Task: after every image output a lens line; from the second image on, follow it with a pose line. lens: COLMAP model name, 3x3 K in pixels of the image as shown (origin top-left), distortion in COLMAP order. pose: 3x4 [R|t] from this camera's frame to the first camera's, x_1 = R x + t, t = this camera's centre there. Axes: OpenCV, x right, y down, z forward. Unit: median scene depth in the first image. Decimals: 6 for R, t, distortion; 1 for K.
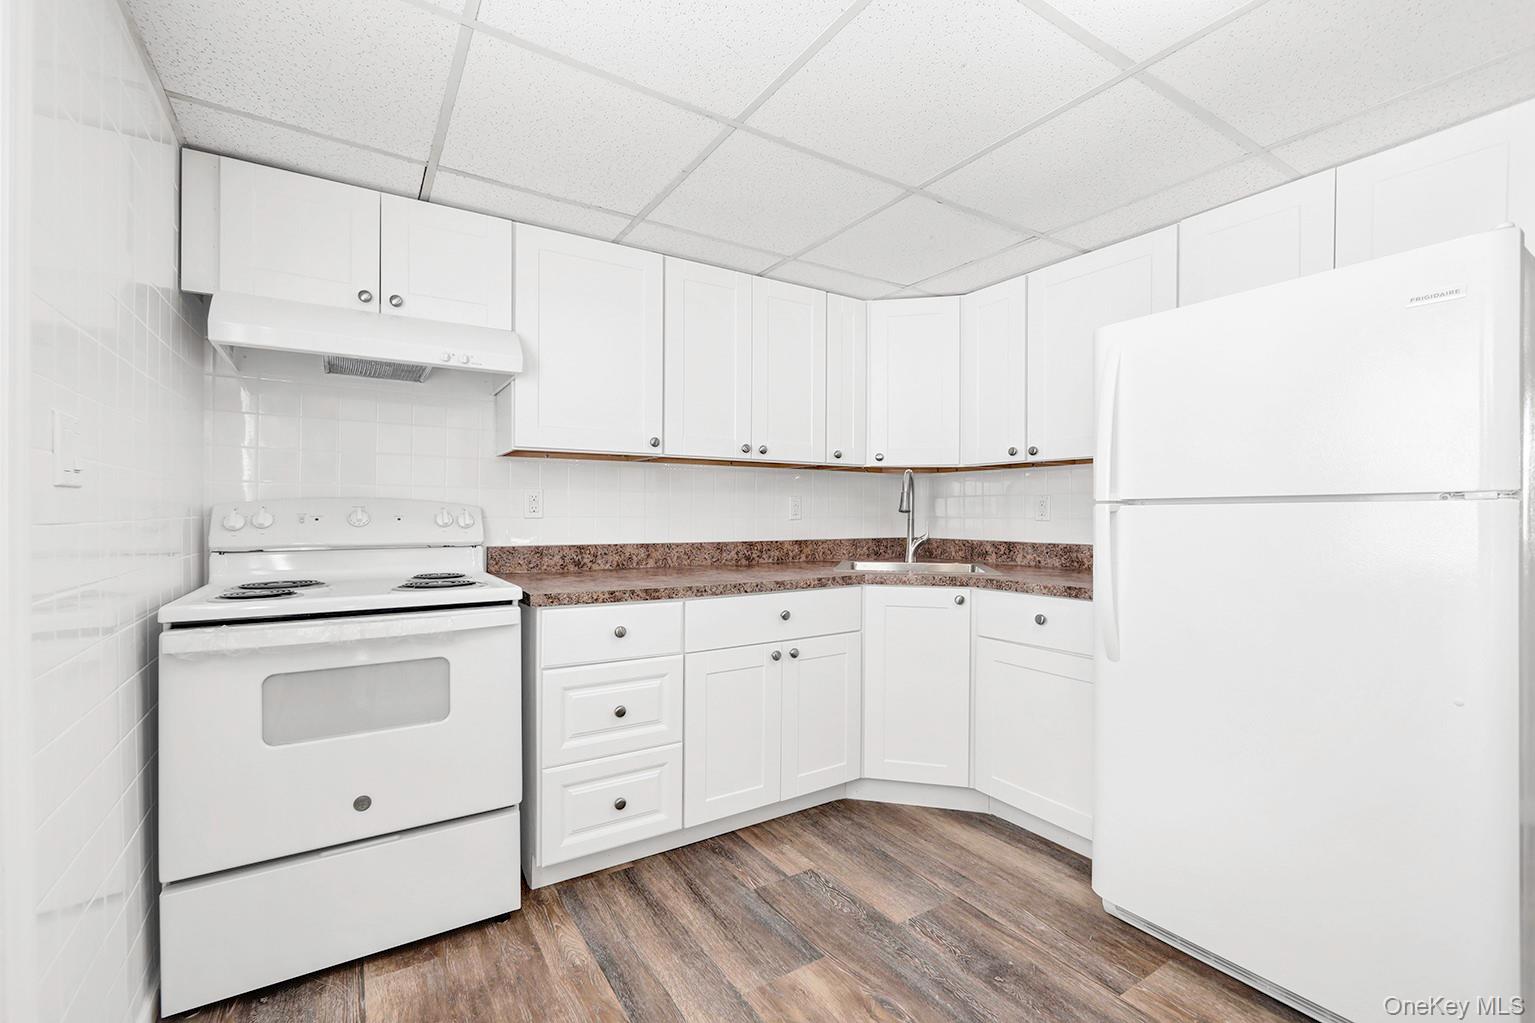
lens RADIAL K [[627.2, 0, 738.0], [0, 627.2, 510.3], [0, 0, 1]] dist [-0.013491, 0.000468]
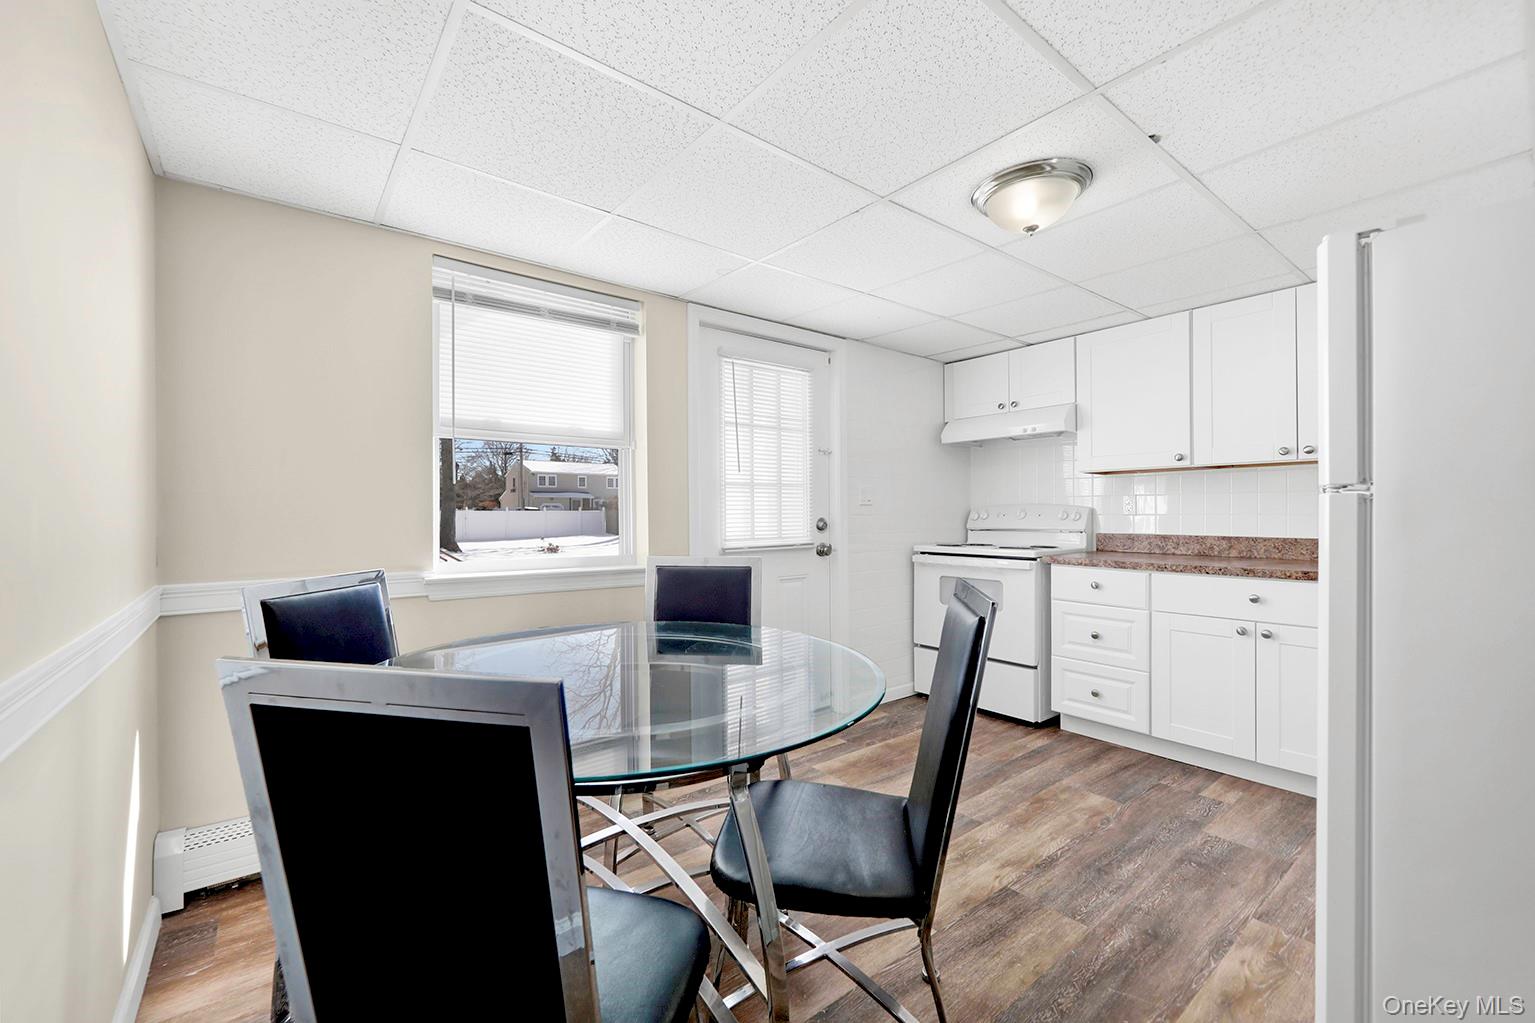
lens RADIAL K [[605.3, 0, 744.2], [0, 605.3, 514.6], [0, 0, 1]] dist [-0.000629, 0.000042]
pose [[0.108485, -0.002821, -0.994094, 1.126850], [0.005914, 0.999980, -0.002192, 0.010348], [0.994081, -0.005641, 0.108499, -0.051332]]
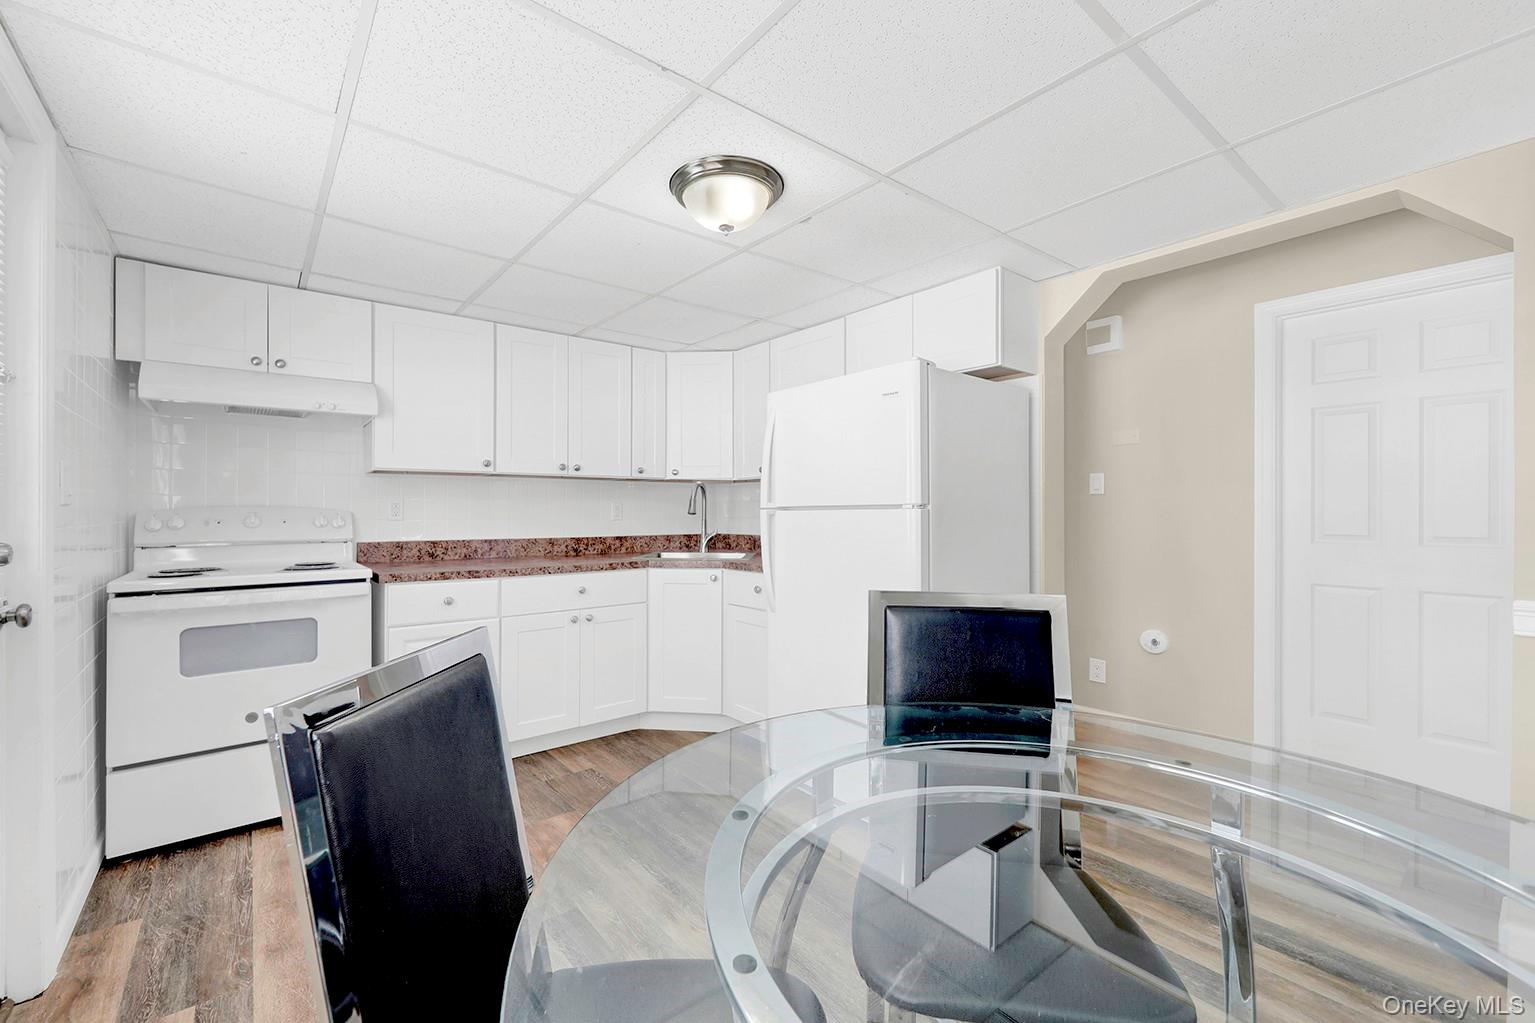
lens RADIAL K [[620.3, 0, 718.9], [0, 620.3, 506.3], [0, 0, 1]] dist [-0.012286, 0.000616]
pose [[0.995786, -0.003144, 0.091654, 0.262262], [0.003632, 0.999980, -0.005160, -0.008747], [-0.091636, 0.005471, 0.995778, -0.398790]]
